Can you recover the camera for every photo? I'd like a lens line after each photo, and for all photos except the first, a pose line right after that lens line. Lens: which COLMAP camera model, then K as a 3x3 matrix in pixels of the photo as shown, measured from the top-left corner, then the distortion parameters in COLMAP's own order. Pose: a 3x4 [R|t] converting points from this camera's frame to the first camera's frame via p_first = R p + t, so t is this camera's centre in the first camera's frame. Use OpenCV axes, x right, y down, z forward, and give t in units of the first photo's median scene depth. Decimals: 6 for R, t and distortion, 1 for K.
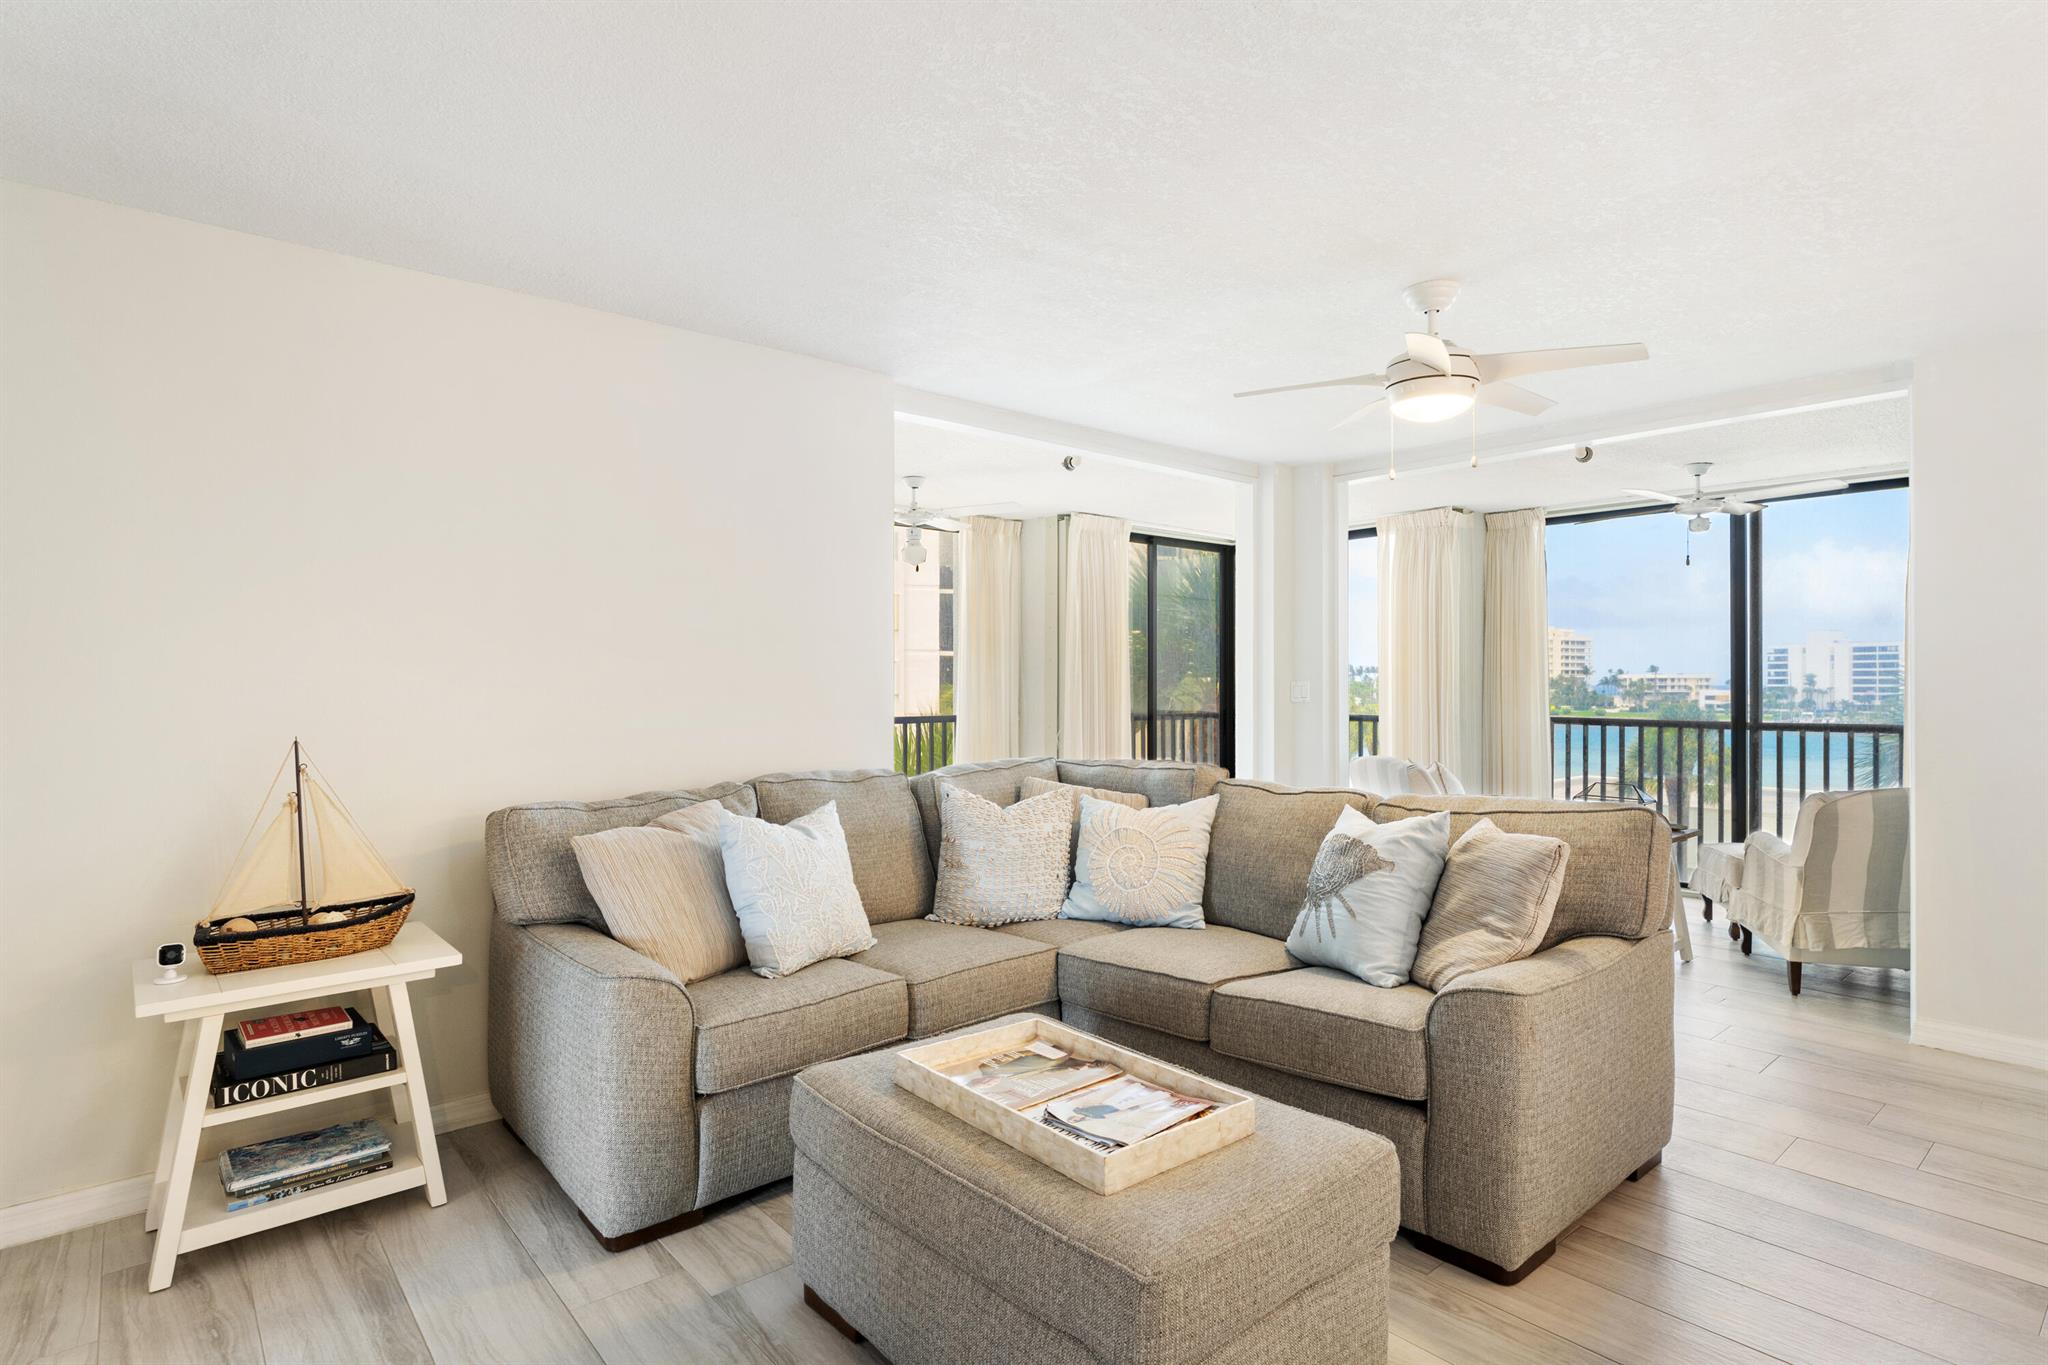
lens RADIAL K [[1037.3, 0, 1031.1], [0, 1037.3, 676.1], [0, 0, 1]] dist [0.000152, -0.000442]
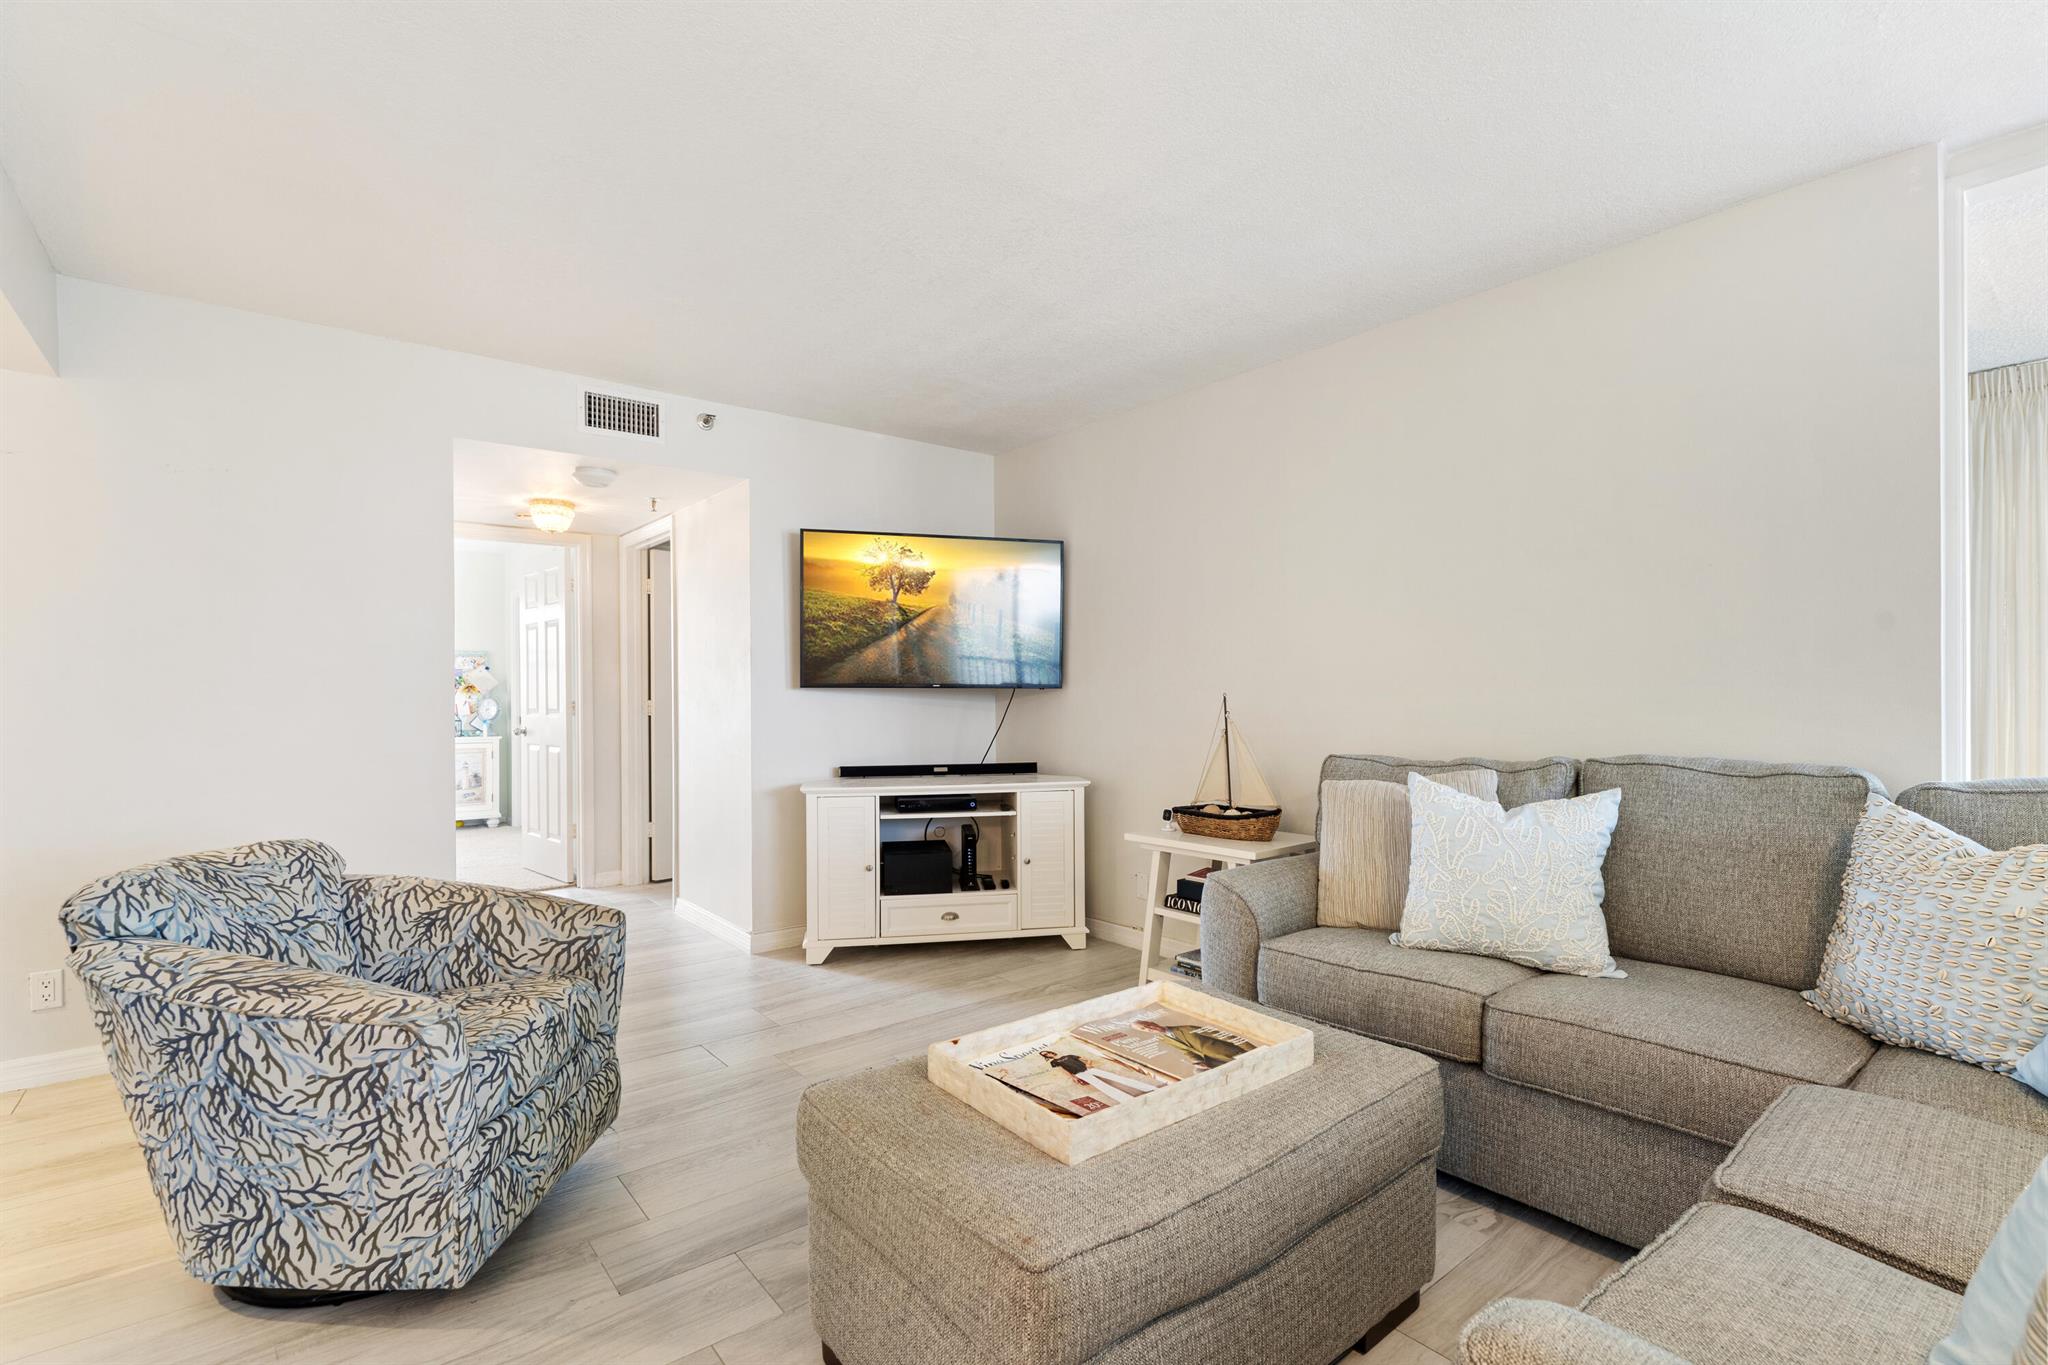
lens RADIAL K [[934.7, 0, 1024.0], [0, 934.7, 682.5], [0, 0, 1]] dist [-0.003614, 0.000025]
pose [[-0.040113, -0.012325, -0.999119, 0.475386], [0.009184, 0.999877, -0.012703, 0.039324], [0.999153, -0.009685, -0.039995, 0.507906]]
